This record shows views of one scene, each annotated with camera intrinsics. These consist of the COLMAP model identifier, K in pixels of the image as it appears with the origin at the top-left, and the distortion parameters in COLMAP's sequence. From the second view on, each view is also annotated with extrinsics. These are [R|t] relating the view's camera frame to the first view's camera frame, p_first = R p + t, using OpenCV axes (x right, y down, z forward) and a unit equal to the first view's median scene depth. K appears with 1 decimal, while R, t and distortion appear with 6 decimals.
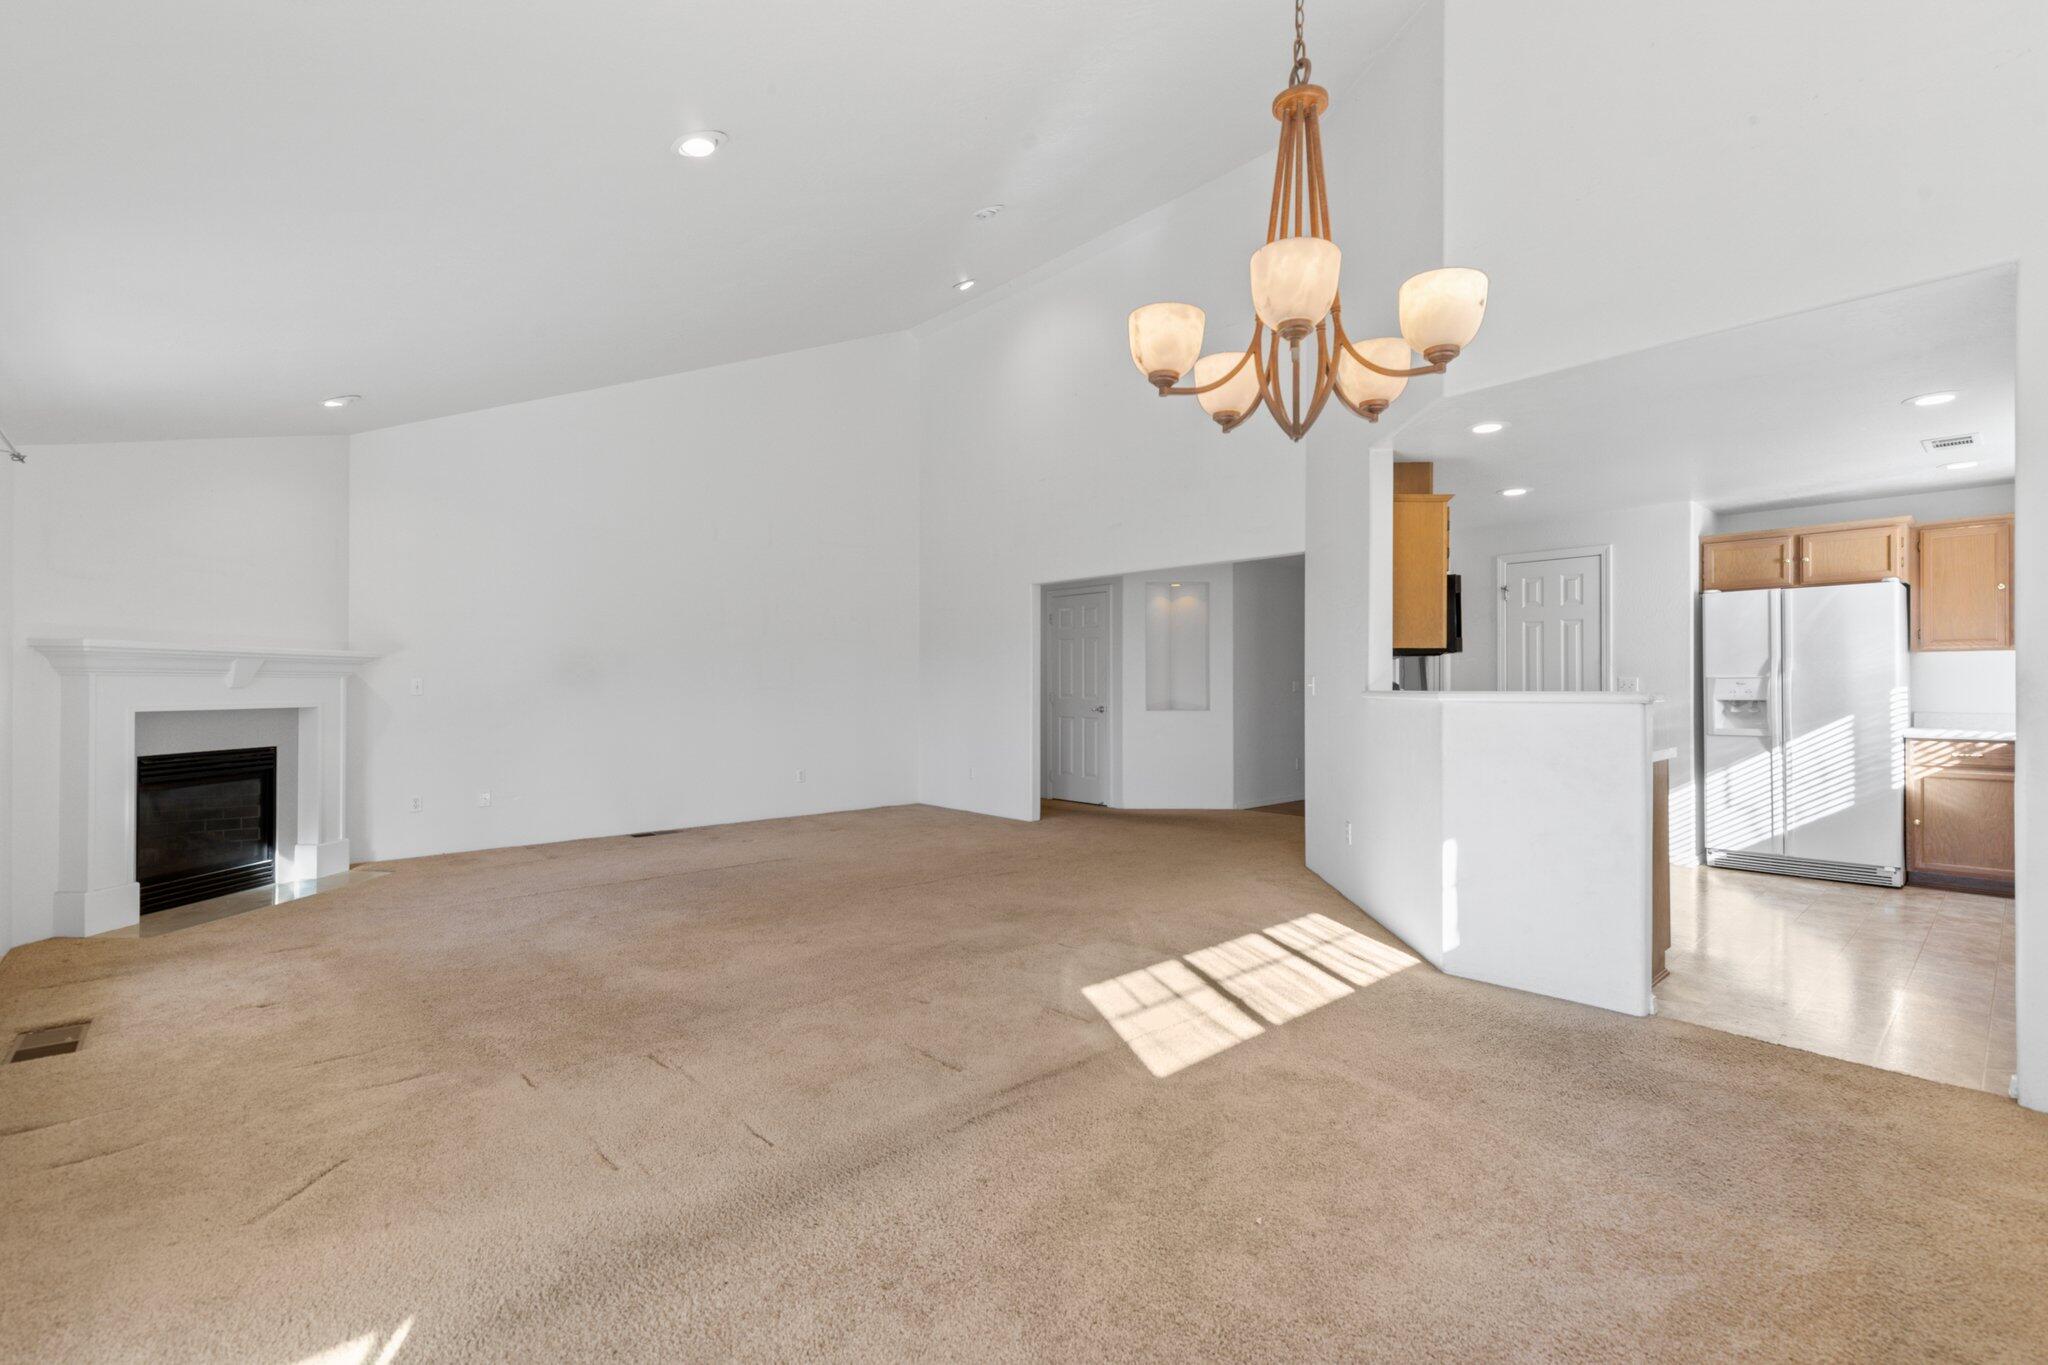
lens RADIAL K [[910.2, 0, 1035.5], [0, 910.2, 682.3], [0, 0, 1]] dist [0.003948, -0.001143]
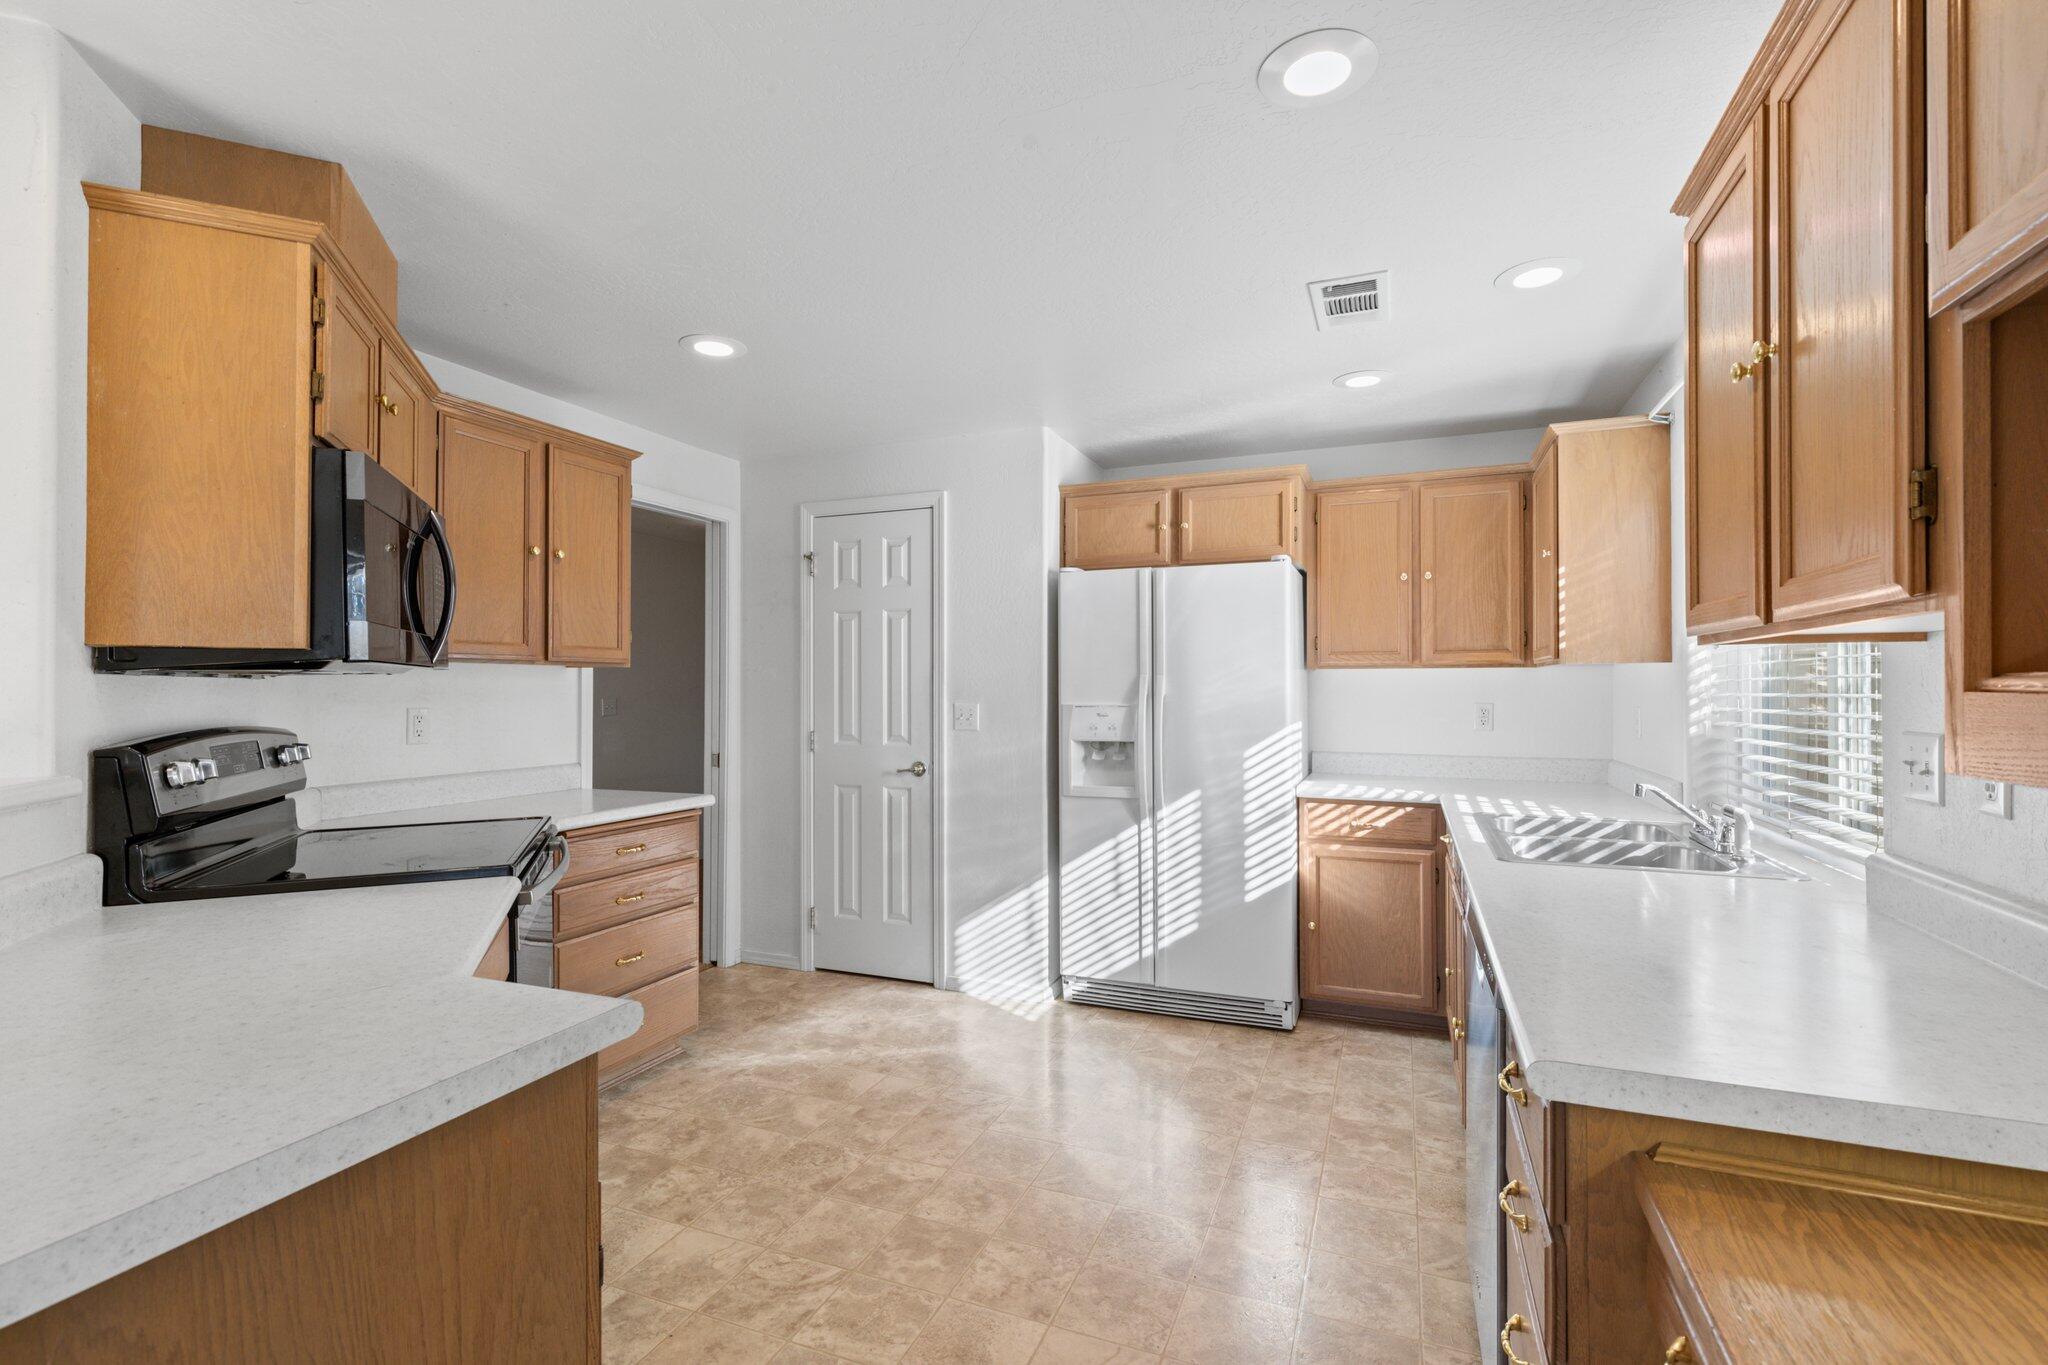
lens RADIAL K [[910.2, 0, 1035.5], [0, 910.2, 682.3], [0, 0, 1]] dist [0.003948, -0.001143]
pose [[0.900647, 0.003359, 0.434539, 0.463510], [-0.001790, 0.999990, -0.004019, -0.019346], [-0.434548, 0.002842, 0.900644, 0.457924]]
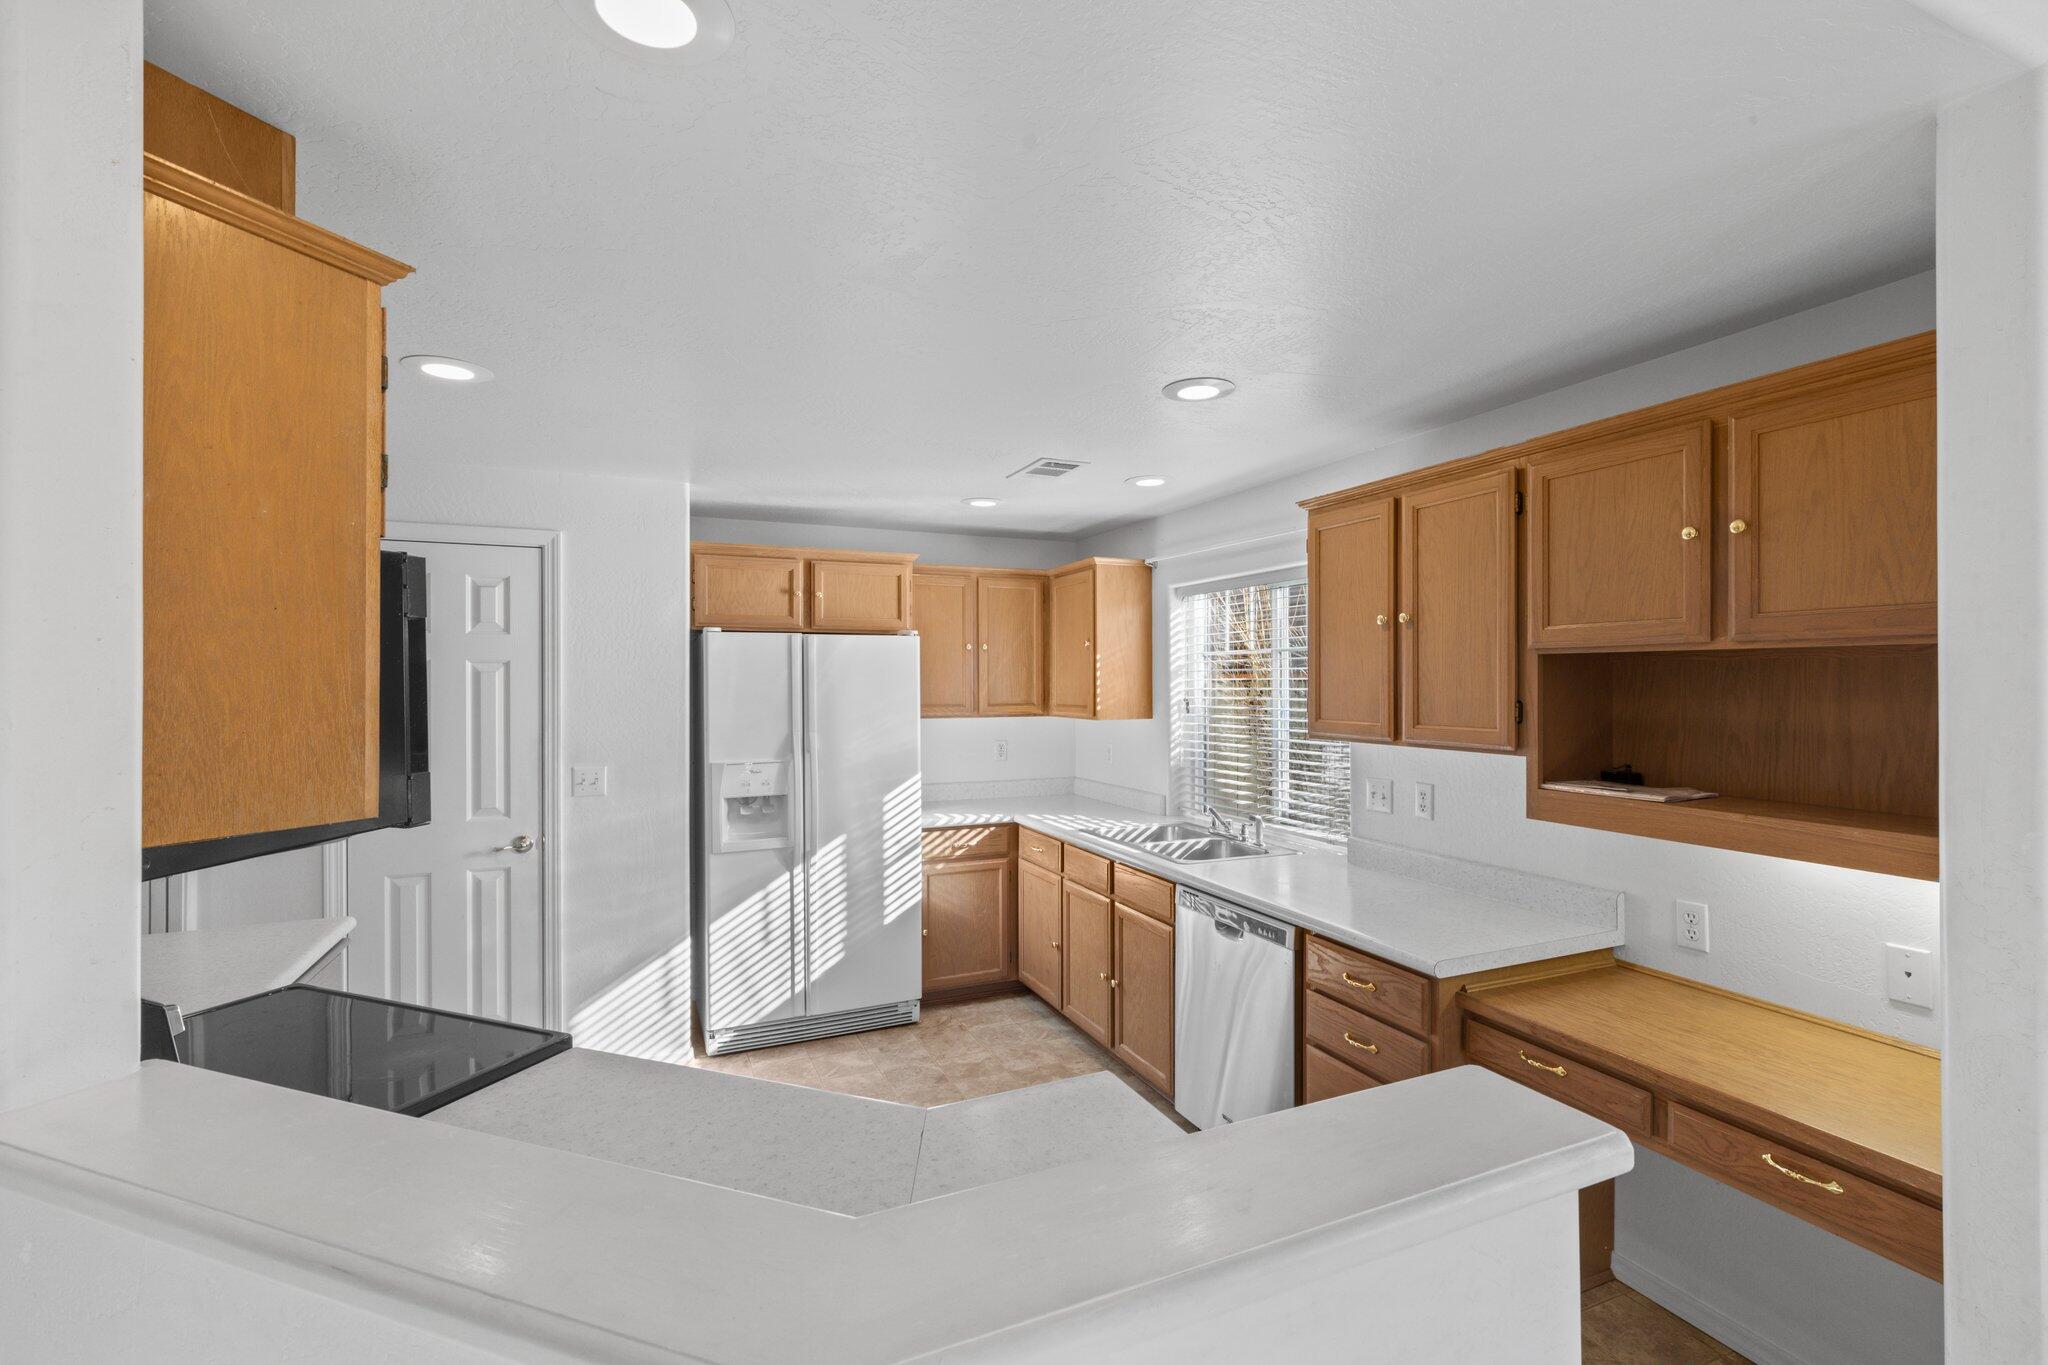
lens RADIAL K [[910.2, 0, 1035.5], [0, 910.2, 682.3], [0, 0, 1]] dist [0.003948, -0.001143]
pose [[0.313348, 0.000579, 0.949638, 0.212330], [-0.001375, 0.999999, -0.000156, -0.065063], [-0.949637, -0.001257, 0.313348, 0.608900]]
